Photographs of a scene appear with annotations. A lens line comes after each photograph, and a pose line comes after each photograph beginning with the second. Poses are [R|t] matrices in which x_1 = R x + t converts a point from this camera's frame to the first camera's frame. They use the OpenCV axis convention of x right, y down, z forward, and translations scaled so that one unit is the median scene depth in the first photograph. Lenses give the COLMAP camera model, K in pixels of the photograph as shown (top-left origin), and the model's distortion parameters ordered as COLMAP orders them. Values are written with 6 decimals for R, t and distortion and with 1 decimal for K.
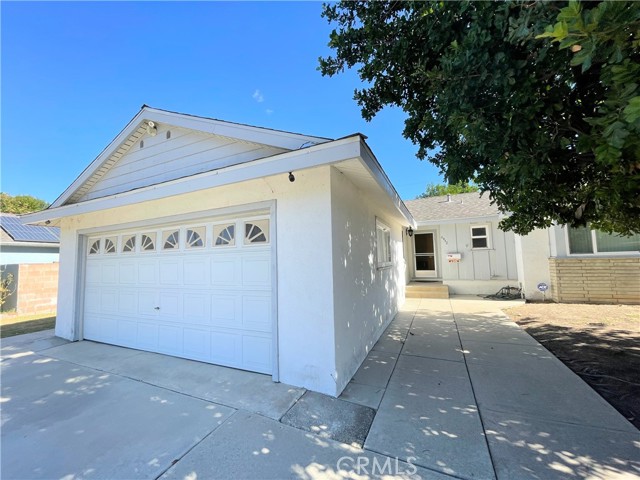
lens RADIAL K [[259.5, 0, 319.8], [0, 259.5, 247.7], [0, 0, 1]] dist [0.002396, 0.000056]
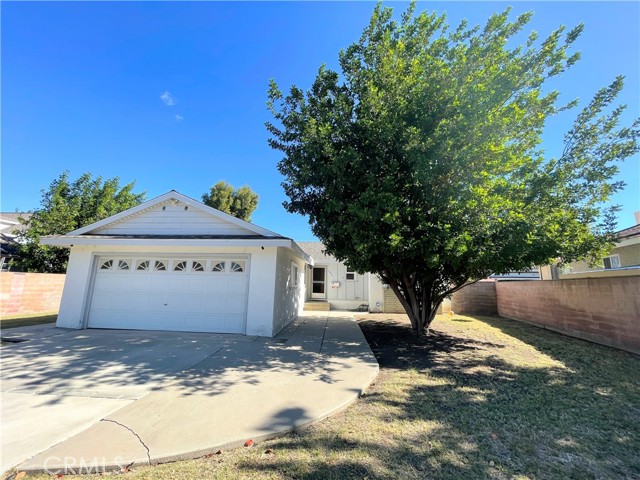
lens RADIAL K [[259.5, 0, 319.8], [0, 259.5, 247.7], [0, 0, 1]] dist [0.002396, 0.000056]
pose [[0.932398, 0.101057, 0.347017, -0.209052], [-0.067650, 0.991944, -0.107102, -0.018229], [-0.355044, 0.076386, 0.931724, -0.689547]]
